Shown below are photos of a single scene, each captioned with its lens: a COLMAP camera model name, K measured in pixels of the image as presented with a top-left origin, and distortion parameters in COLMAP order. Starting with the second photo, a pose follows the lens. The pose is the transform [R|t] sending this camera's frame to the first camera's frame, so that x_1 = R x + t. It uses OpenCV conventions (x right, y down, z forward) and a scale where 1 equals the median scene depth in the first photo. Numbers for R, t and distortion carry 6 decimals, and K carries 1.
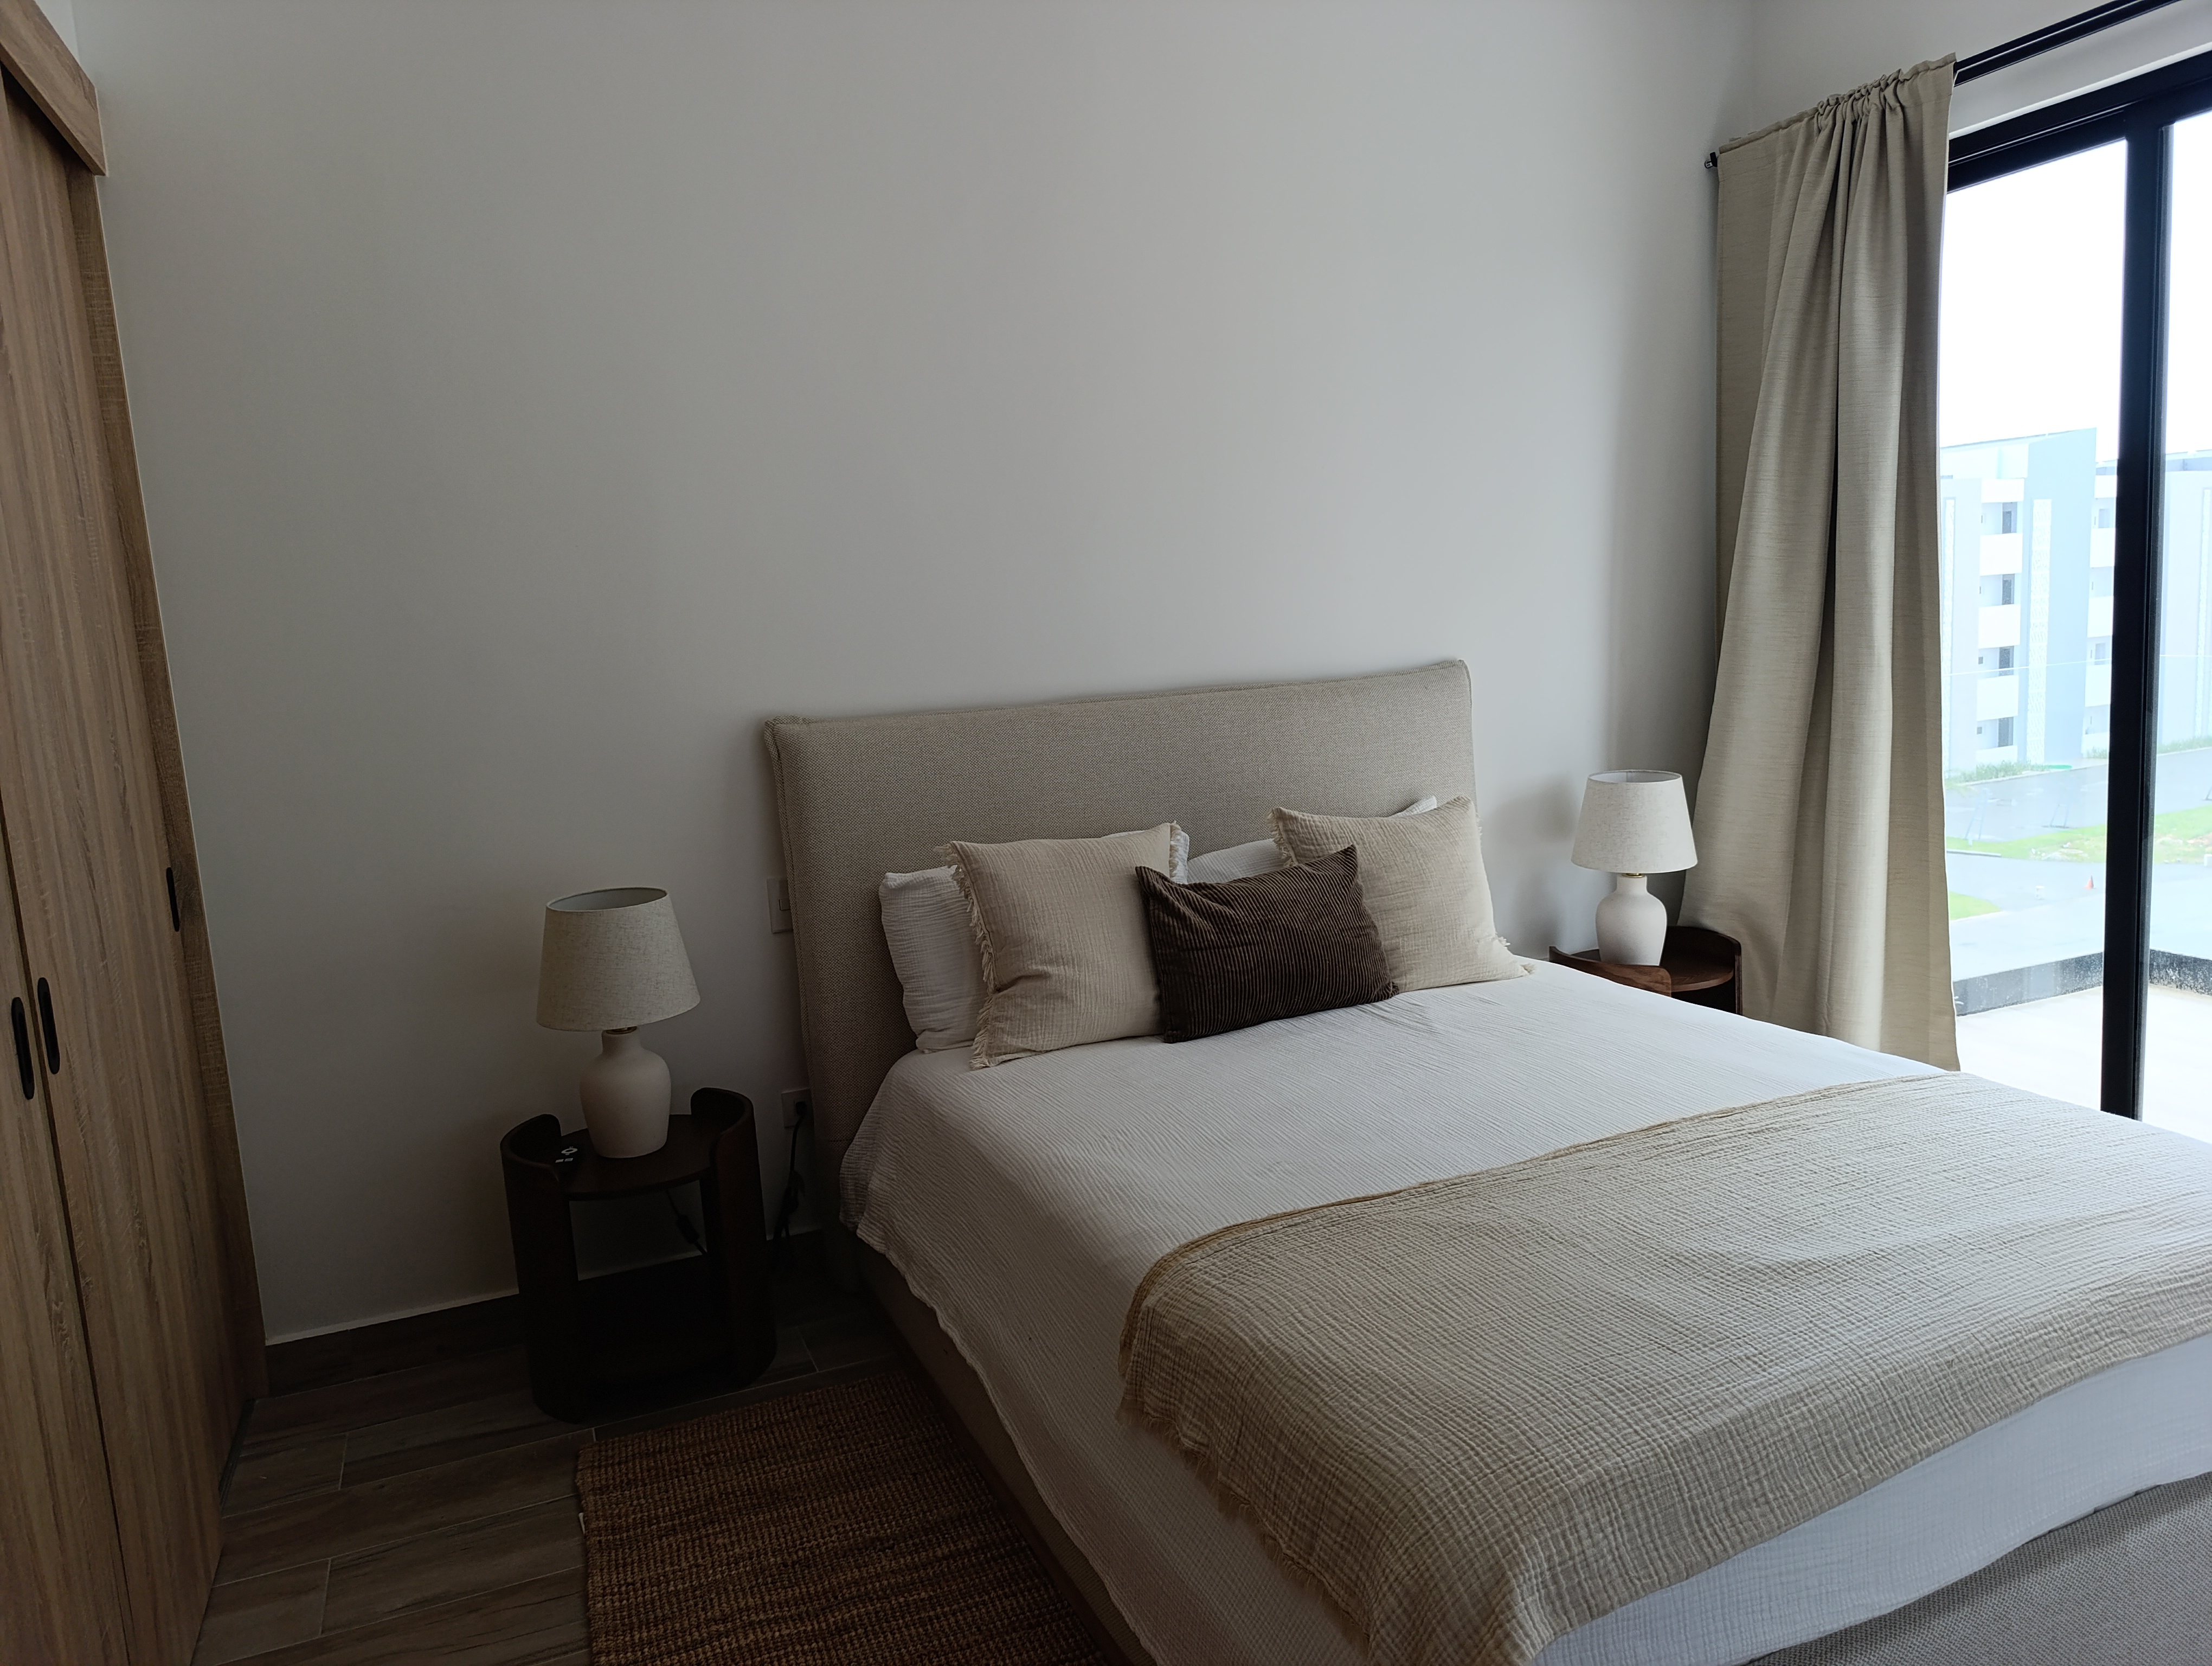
lens RADIAL K [[1519.8, 0, 1124.3], [0, 1519.8, 820.4], [0, 0, 1]] dist [0.031136, -0.038914]
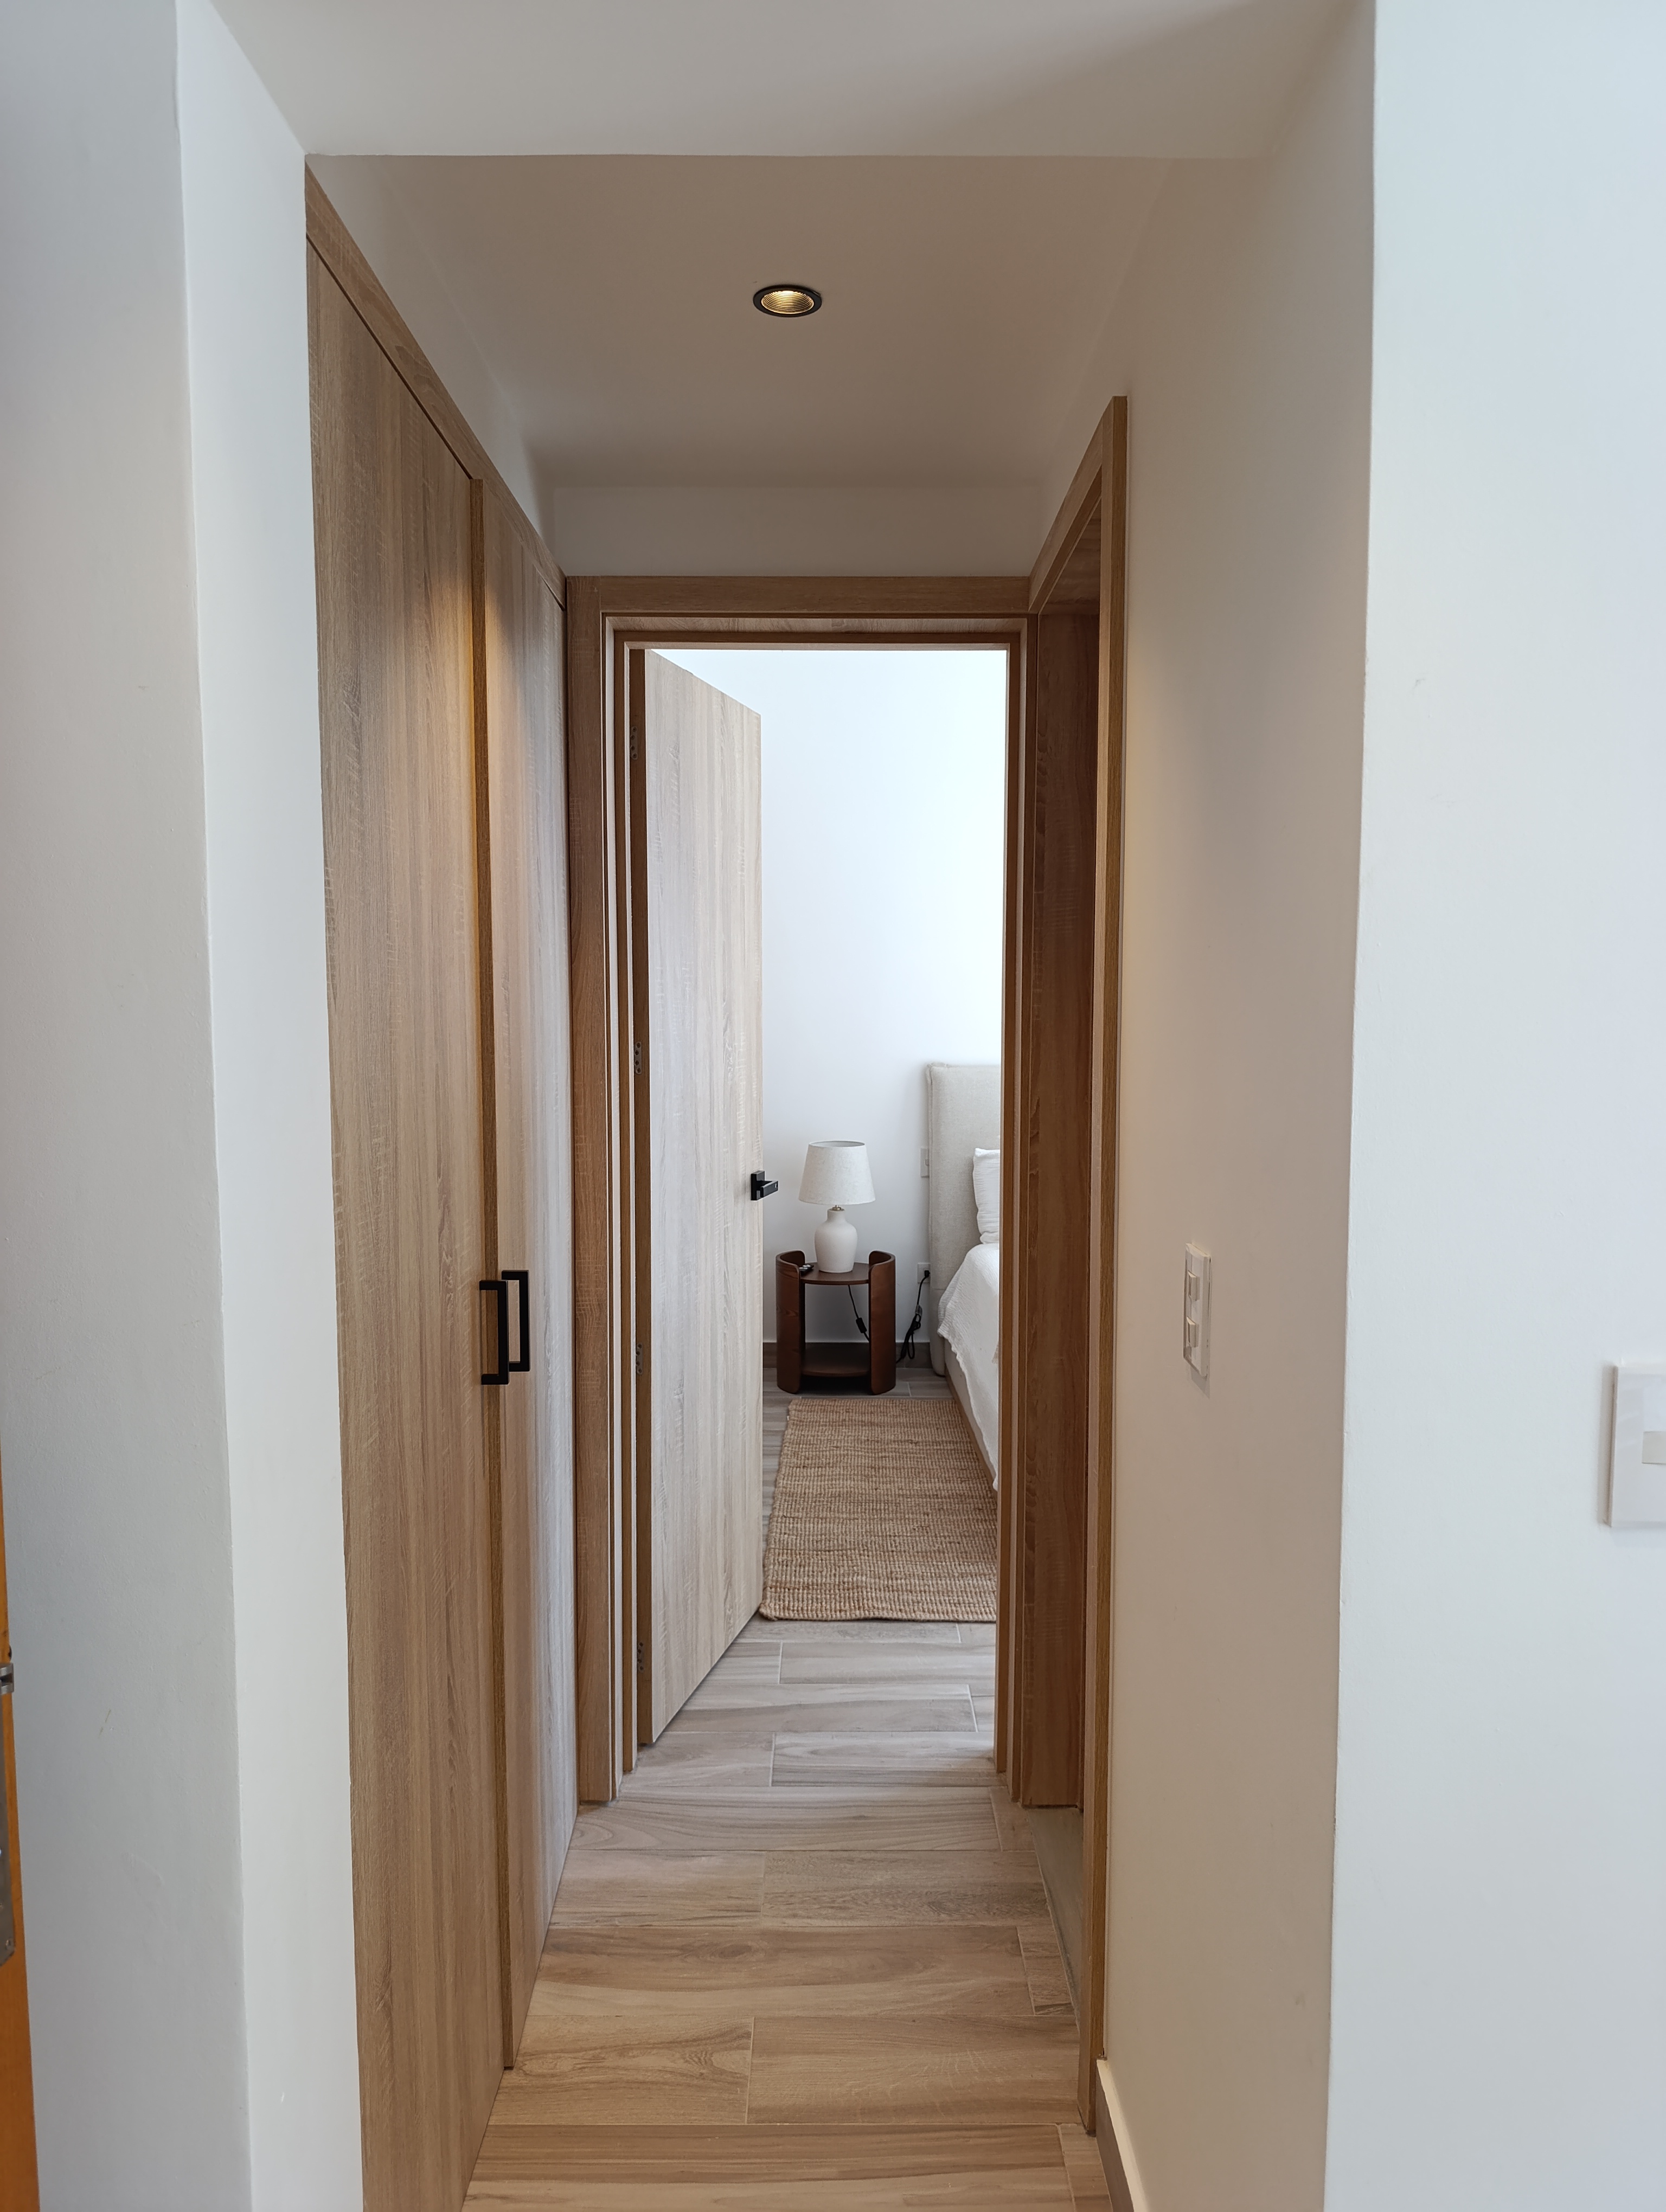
lens RADIAL K [[1519.8, 0, 828.6], [0, 1519.8, 1109.7], [0, 0, 1]] dist [0.031136, -0.038914]
pose [[0.917603, 0.089193, -0.387362, 0.444082], [-0.110745, 0.993280, -0.033628, 0.077272], [0.381760, 0.073755, 0.921314, -0.900841]]
